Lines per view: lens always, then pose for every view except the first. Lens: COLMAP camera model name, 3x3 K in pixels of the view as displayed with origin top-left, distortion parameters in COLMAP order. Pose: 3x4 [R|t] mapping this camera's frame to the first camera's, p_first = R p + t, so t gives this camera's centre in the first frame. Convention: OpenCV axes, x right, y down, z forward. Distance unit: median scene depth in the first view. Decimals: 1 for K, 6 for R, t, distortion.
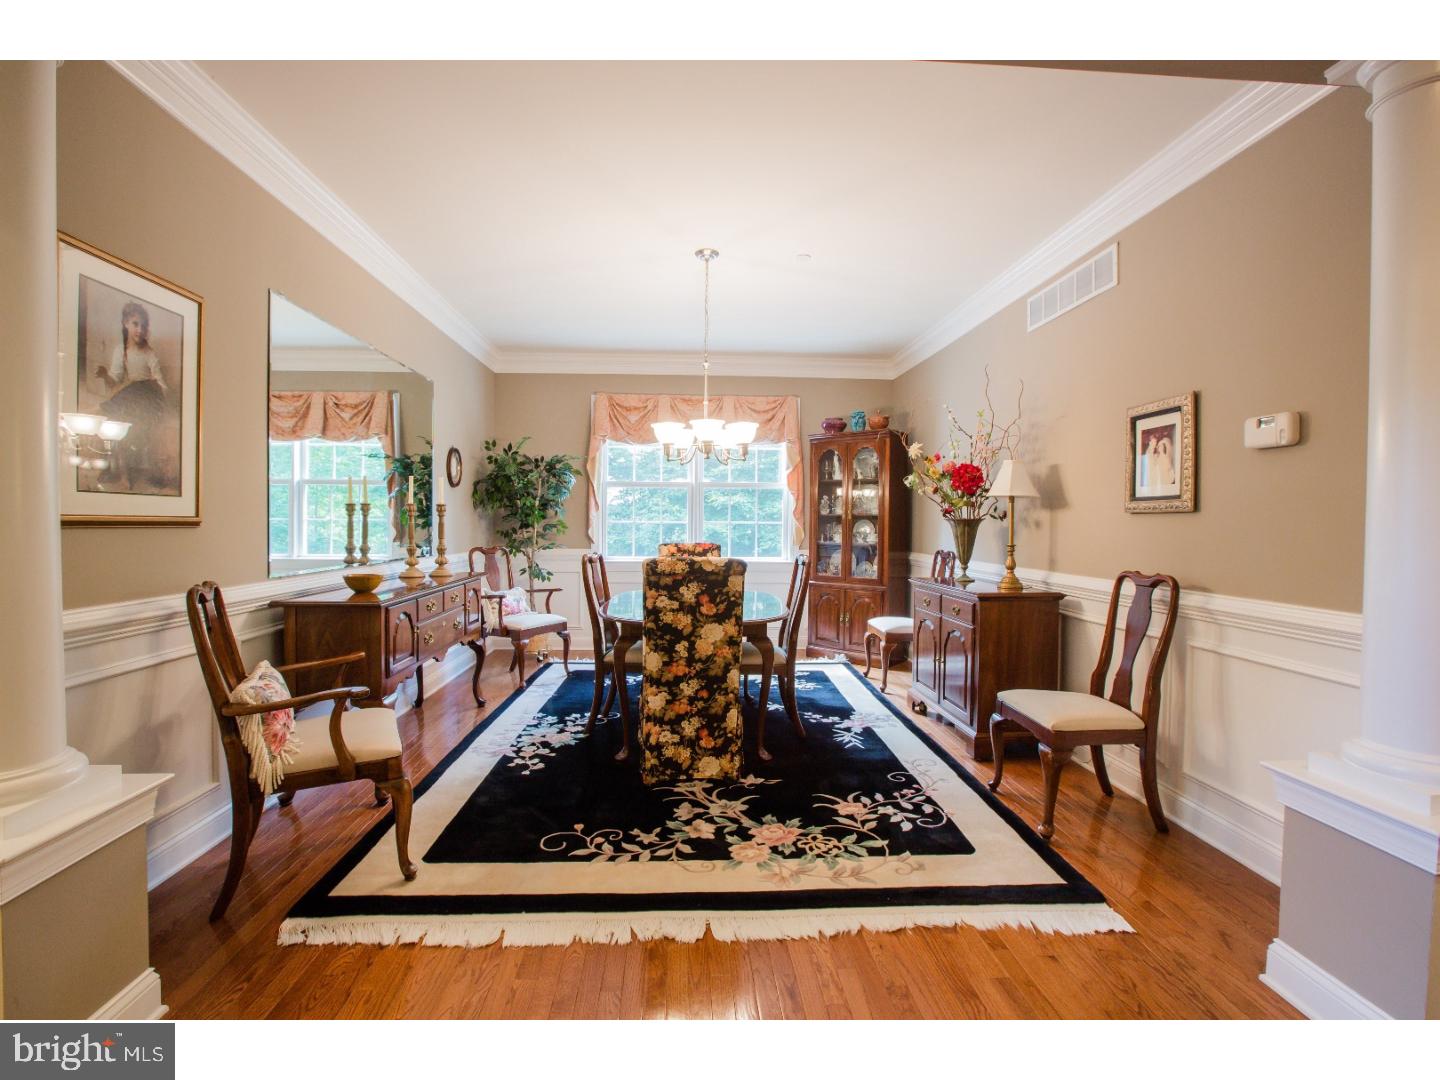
lens RADIAL K [[655.4, 0, 717.4], [0, 655.4, 531.7], [0, 0, 1]] dist [-0.046094, 0.014902]
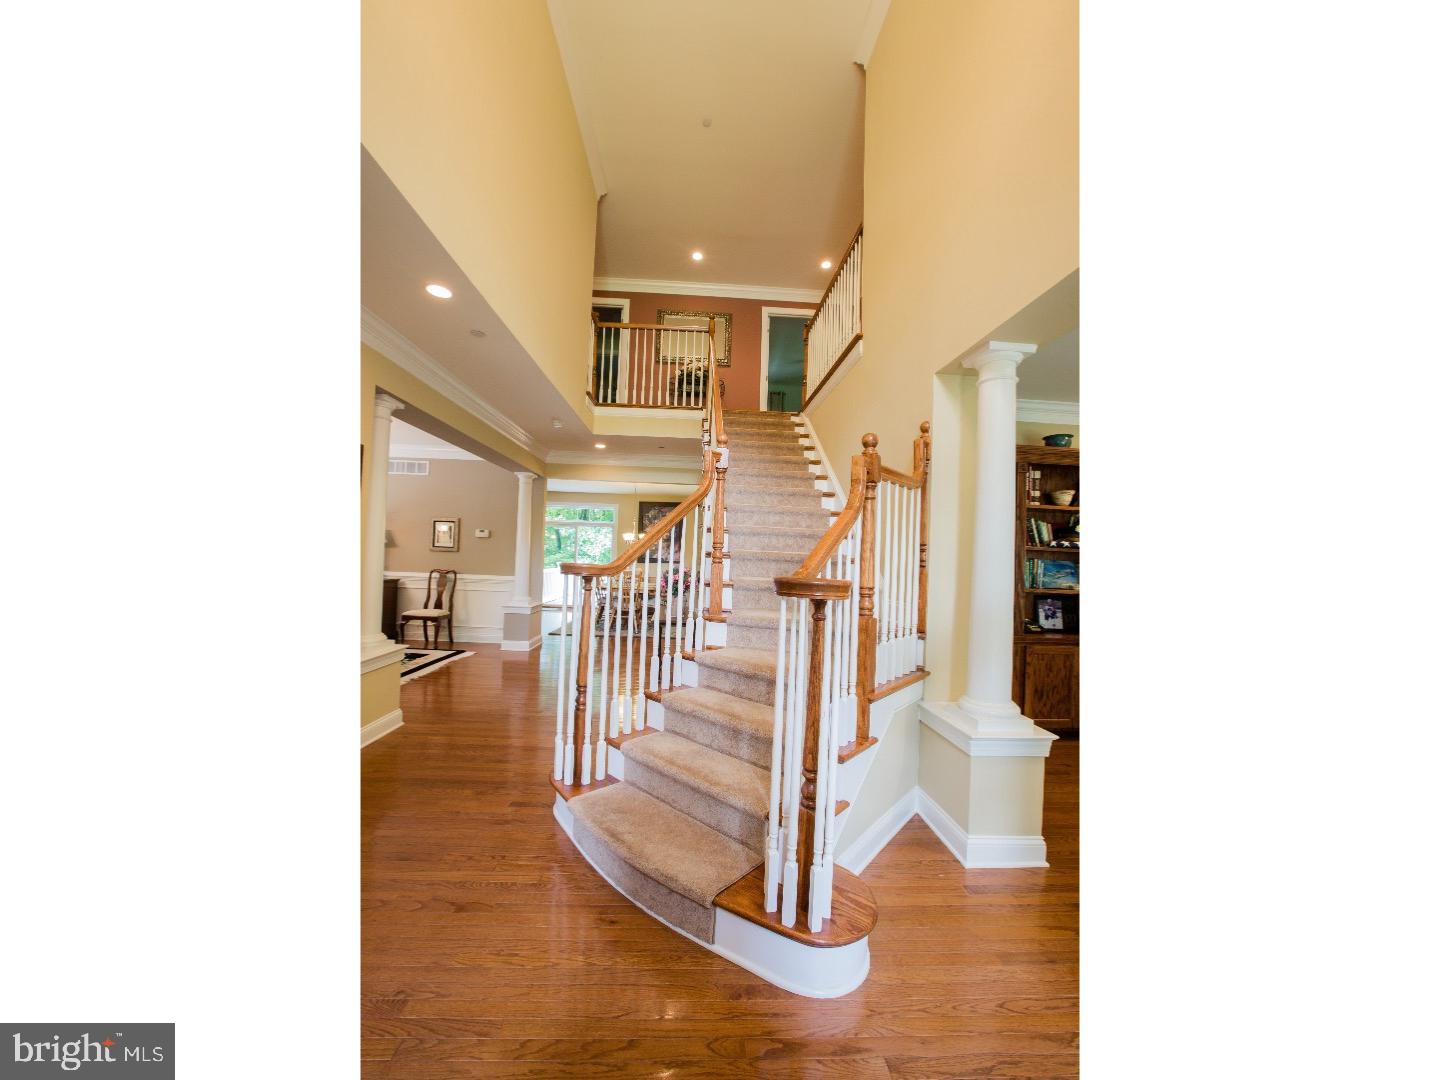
lens RADIAL K [[515.8, 0, 720.0], [0, 515.8, 540.0], [0, 0, 1]] dist [-0.001316, 0.005319]
pose [[-0.008921, 0.022509, 0.999707, -2.113679], [-0.038734, 0.998989, -0.022838, -0.087196], [-0.999210, -0.038927, -0.008040, -0.431350]]
